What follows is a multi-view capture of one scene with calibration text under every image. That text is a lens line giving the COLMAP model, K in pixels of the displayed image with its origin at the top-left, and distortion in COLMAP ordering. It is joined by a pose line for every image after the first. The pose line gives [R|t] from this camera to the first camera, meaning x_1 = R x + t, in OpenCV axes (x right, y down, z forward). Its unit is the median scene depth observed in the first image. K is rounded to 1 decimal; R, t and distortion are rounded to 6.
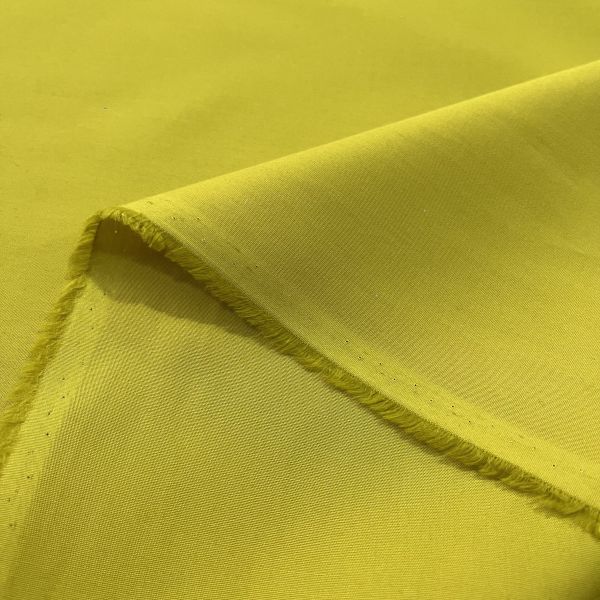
lens RADIAL K [[629.0, 0, 299.7], [0, 629.0, 295.9], [0, 0, 1]] dist [0.002064, 0.000000]
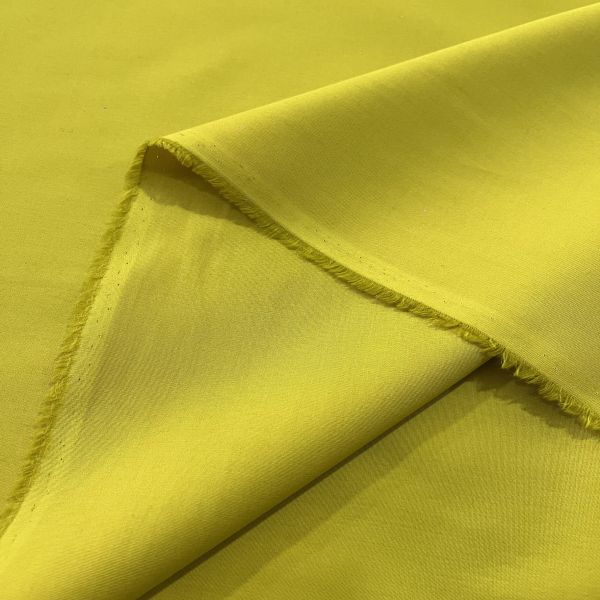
lens RADIAL K [[629.0, 0, 295.5], [0, 629.0, 303.2], [0, 0, 1]] dist [0.002064, 0.000000]
pose [[0.999407, 0.003049, -0.034301, 0.079281], [-0.000674, 0.997614, 0.069034, 0.144500], [0.034430, -0.068970, 0.997024, -0.483900]]
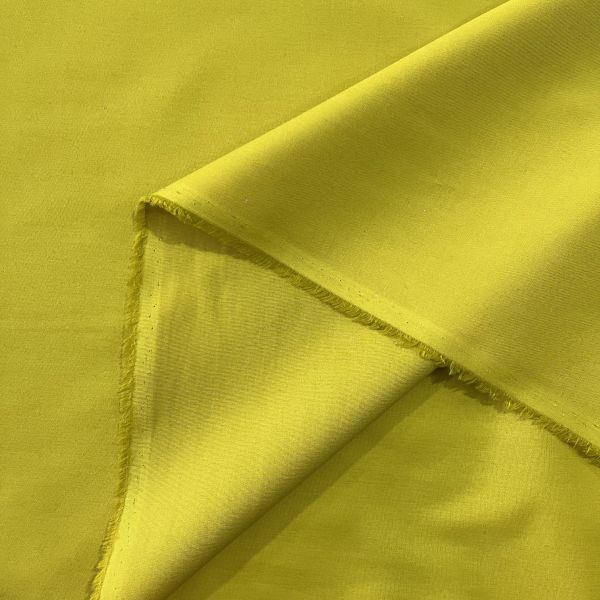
lens RADIAL K [[629.0, 0, 296.6], [0, 629.0, 300.8], [0, 0, 1]] dist [0.002064, 0.000000]
pose [[0.995452, -0.093523, -0.018131, 0.081426], [0.090569, 0.870090, 0.484499, -0.696515], [-0.029536, -0.483938, 0.874604, -0.626887]]
